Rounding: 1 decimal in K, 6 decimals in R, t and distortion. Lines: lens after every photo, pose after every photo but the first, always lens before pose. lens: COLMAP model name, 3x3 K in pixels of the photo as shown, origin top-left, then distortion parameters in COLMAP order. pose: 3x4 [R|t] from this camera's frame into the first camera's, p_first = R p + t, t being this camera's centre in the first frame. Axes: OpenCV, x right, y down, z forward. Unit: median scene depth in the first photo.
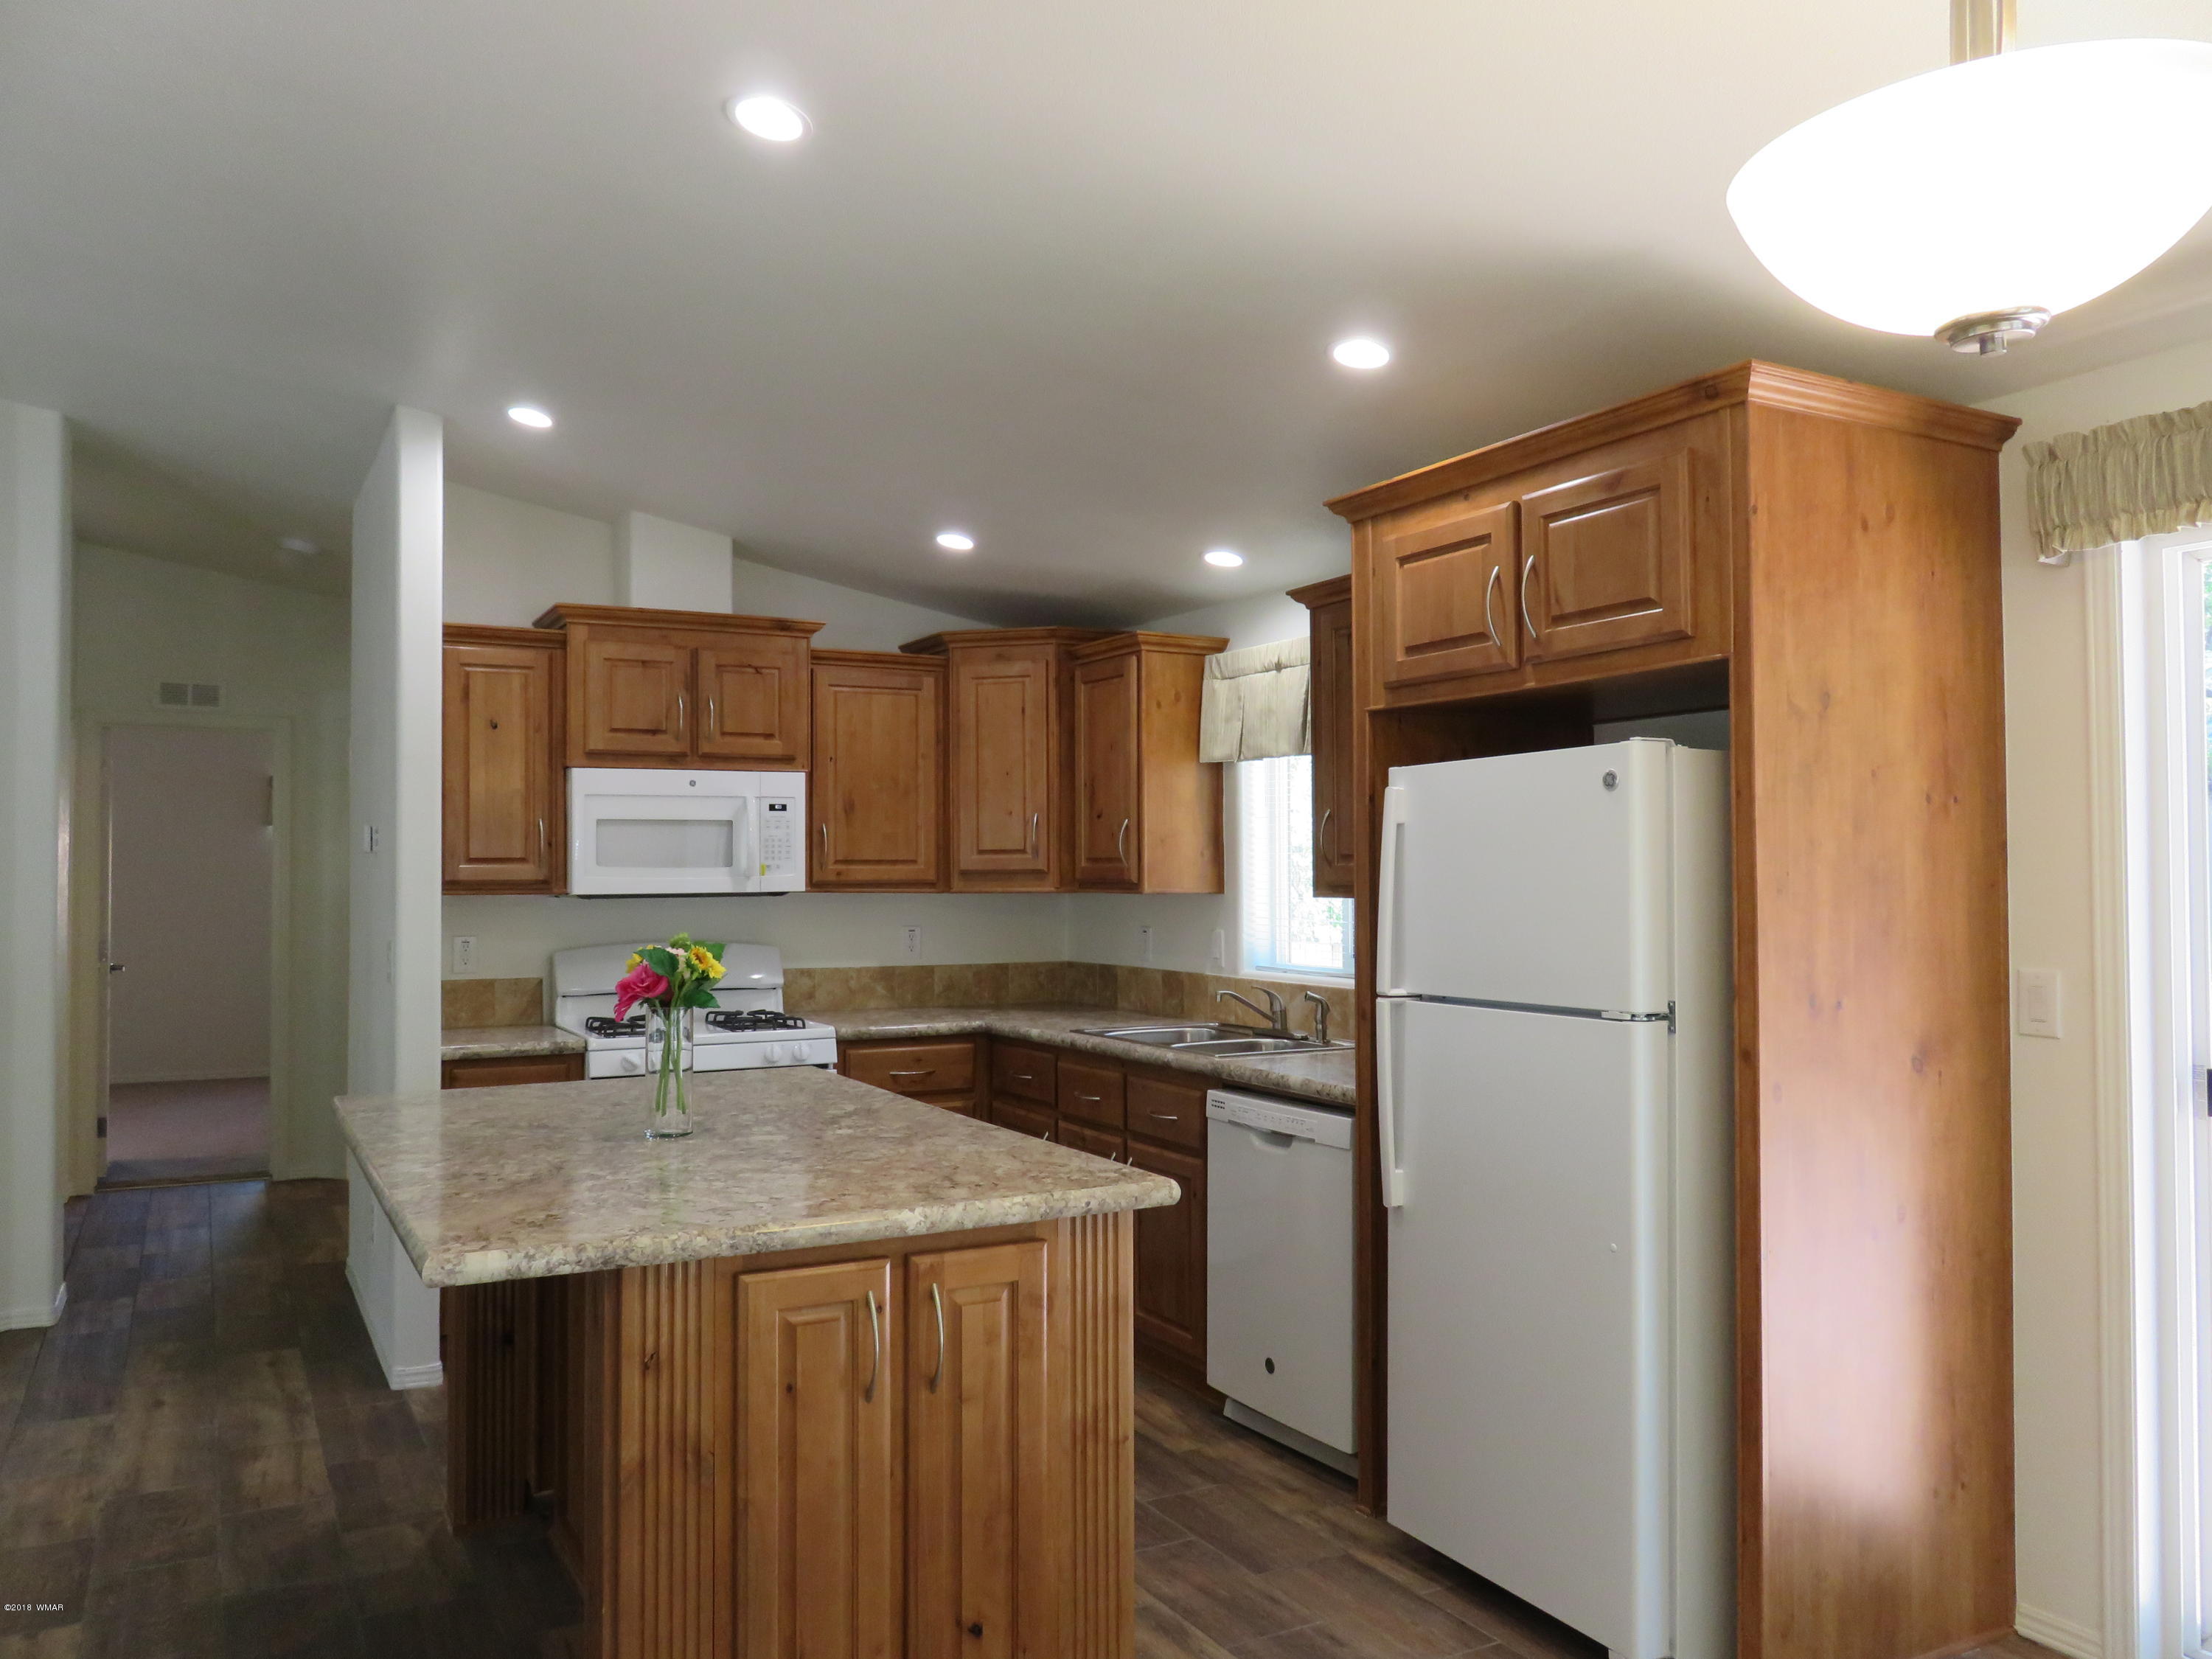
lens RADIAL K [[1632.9, 0, 1103.6], [0, 1632.9, 839.4], [0, 0, 1]] dist [-0.016241, 0.002972]
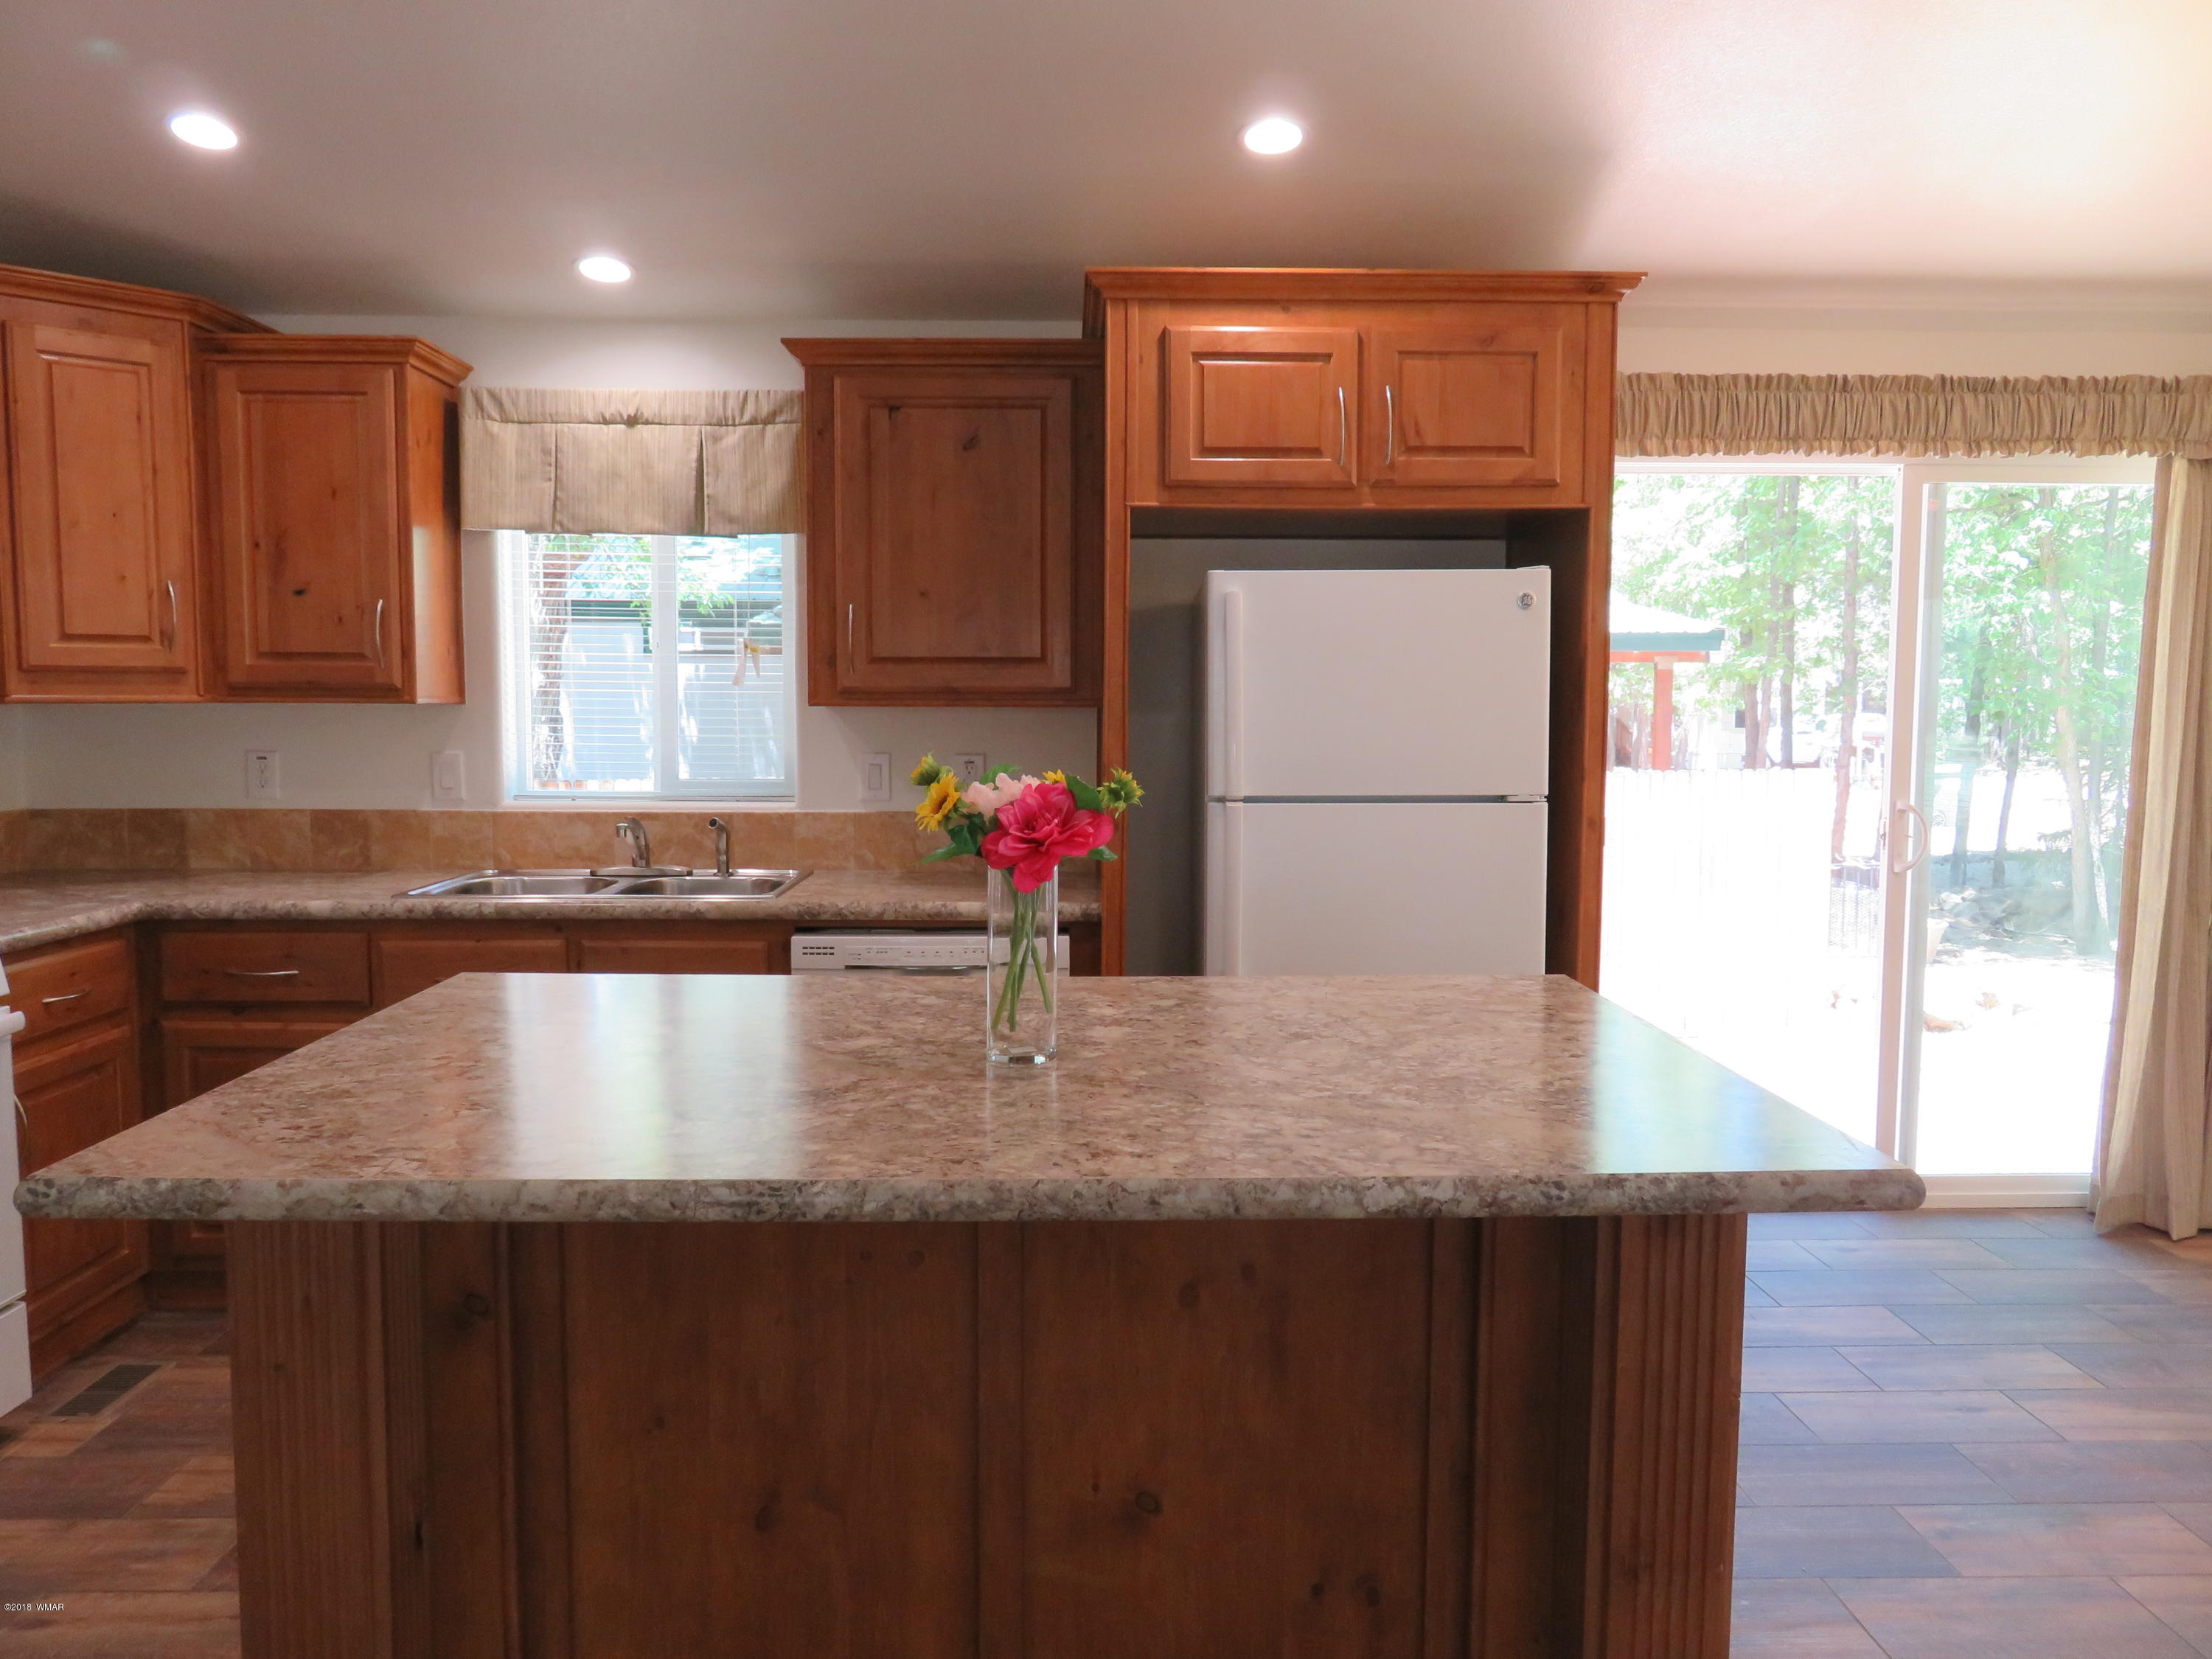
lens RADIAL K [[1642.7, 0, 1096.9], [0, 1642.7, 838.4], [0, 0, 1]] dist [-0.012303, -0.002653]
pose [[0.468113, -0.070820, 0.880826, -0.481338], [-0.024918, 0.995329, 0.093268, 0.017292], [-0.883317, -0.065608, 0.464162, 0.382802]]
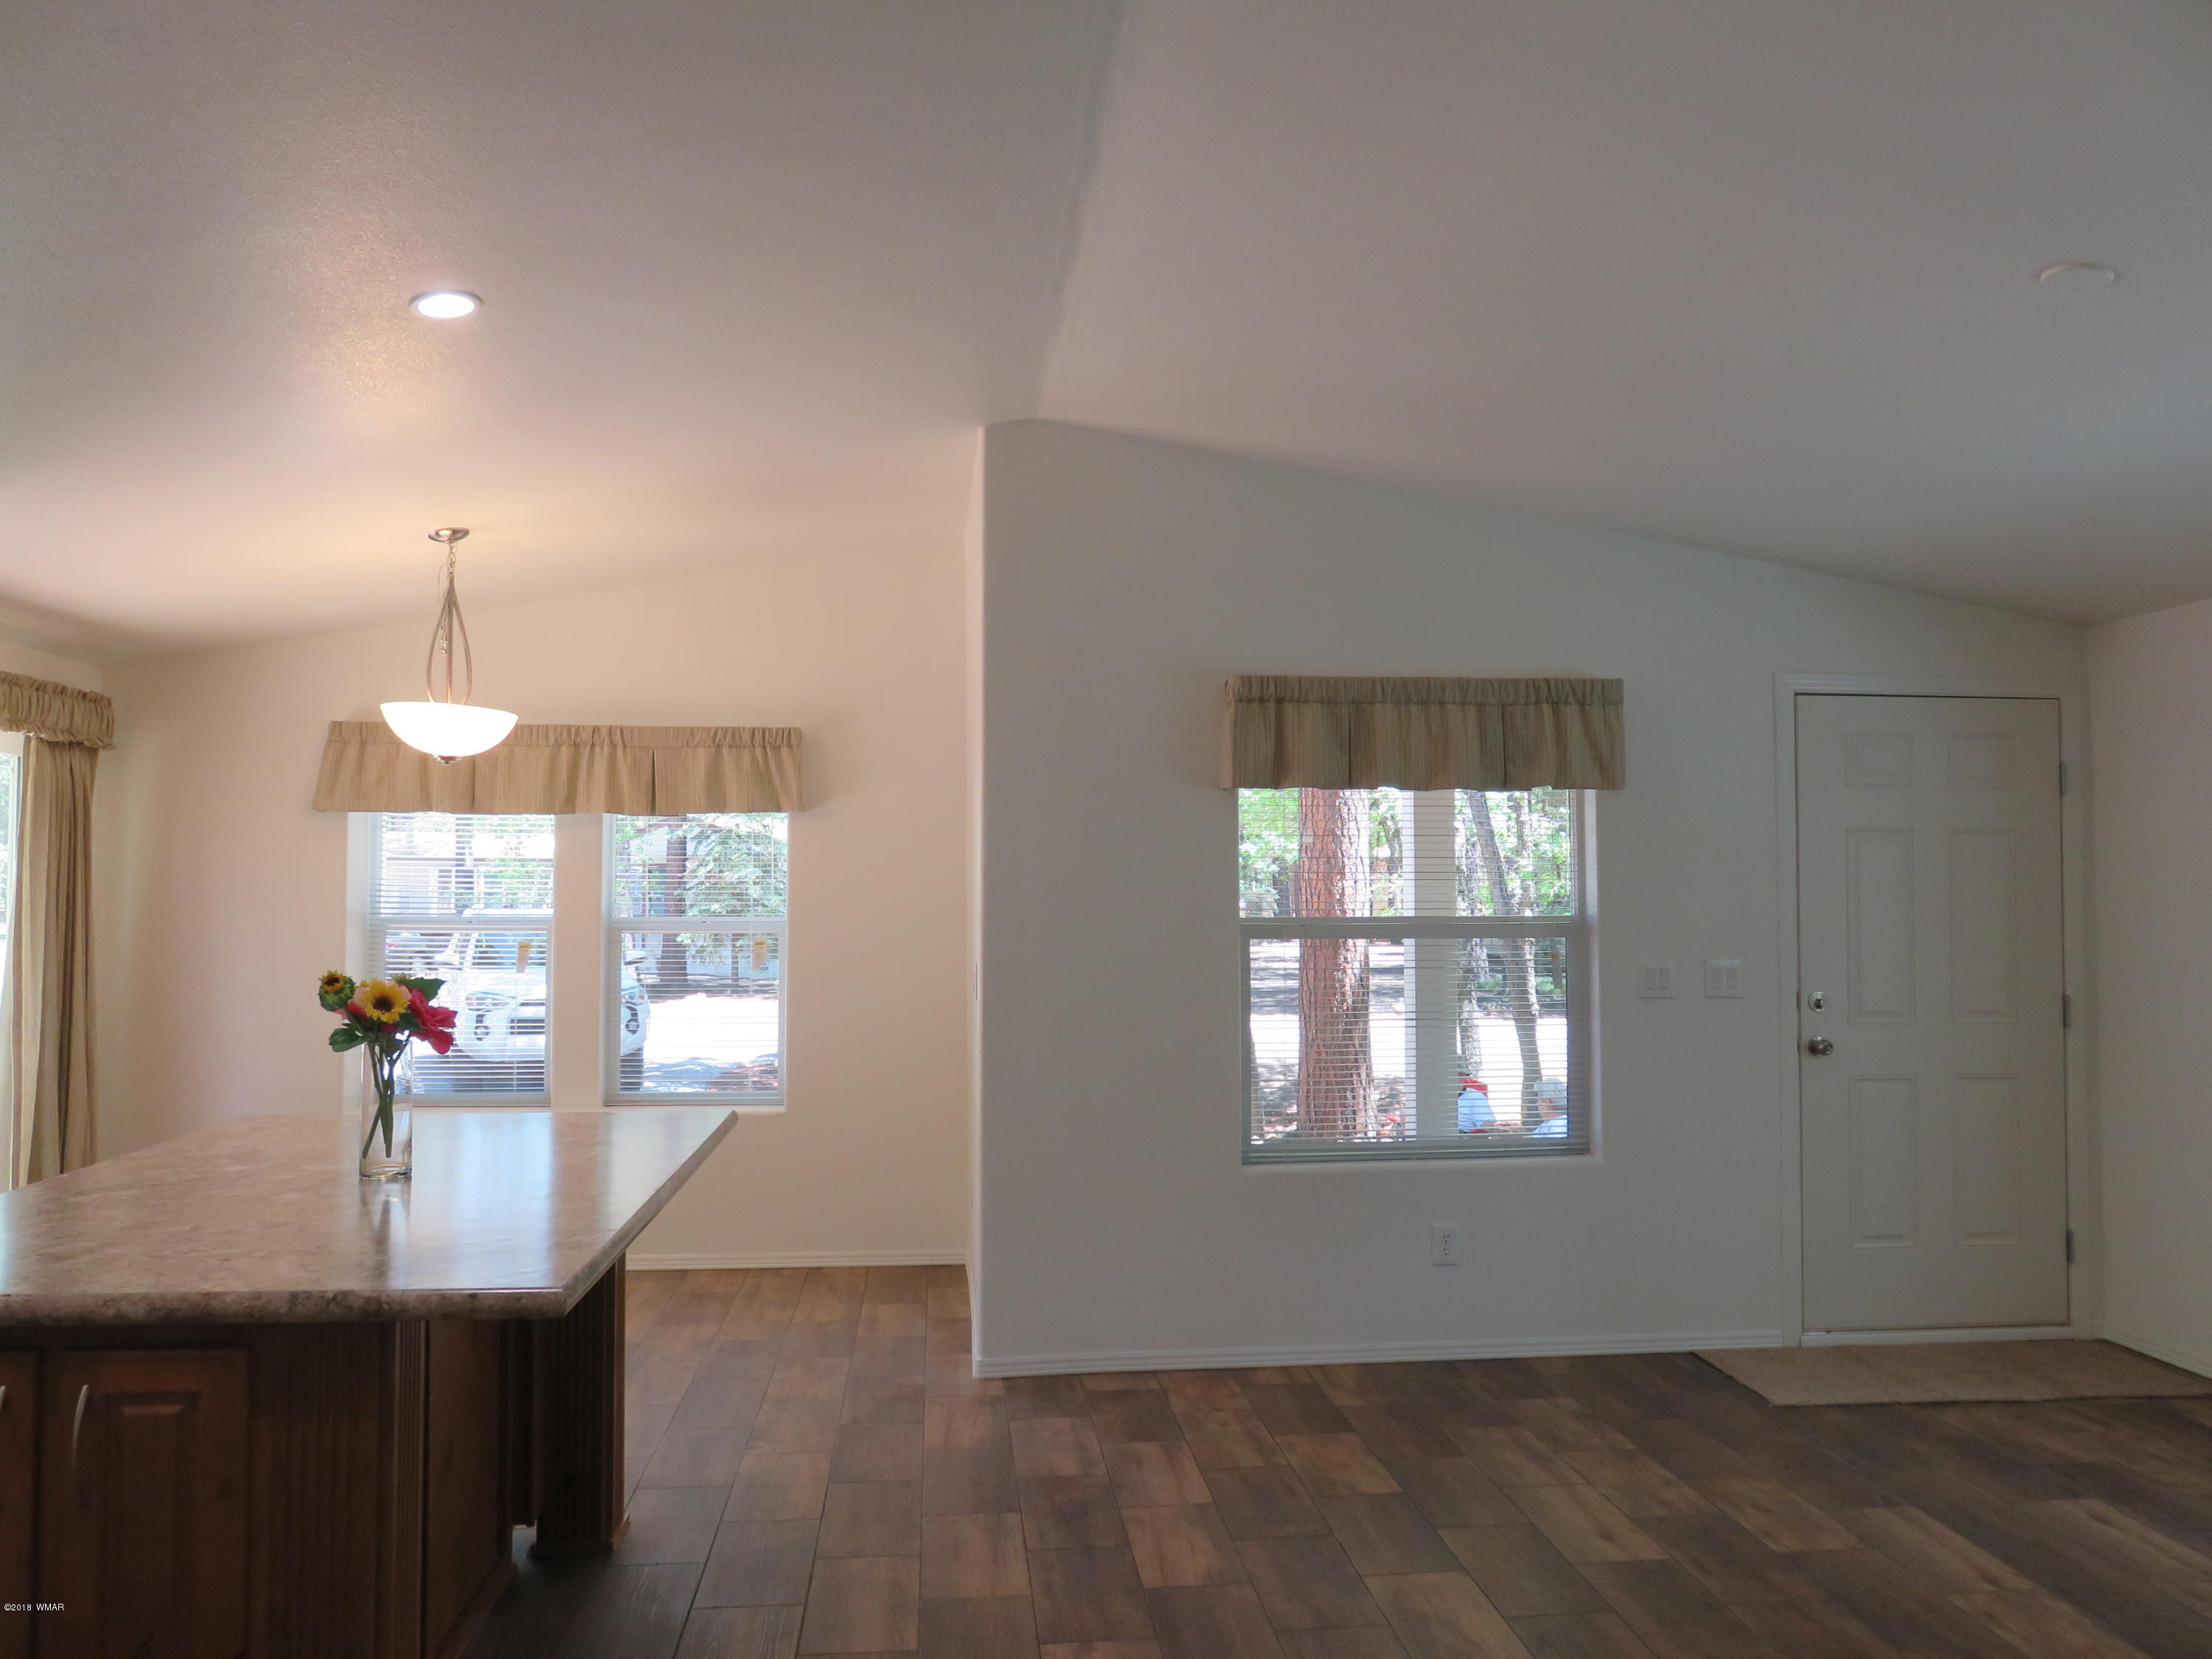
lens RADIAL K [[1643.6, 0, 1116.4], [0, 1643.6, 830.8], [0, 0, 1]] dist [-0.010359, 0.004206]
pose [[-0.921151, 0.020129, 0.388684, -0.602950], [-0.005372, 0.997909, -0.064412, 0.022147], [-0.389168, -0.061421, -0.919117, 0.998693]]
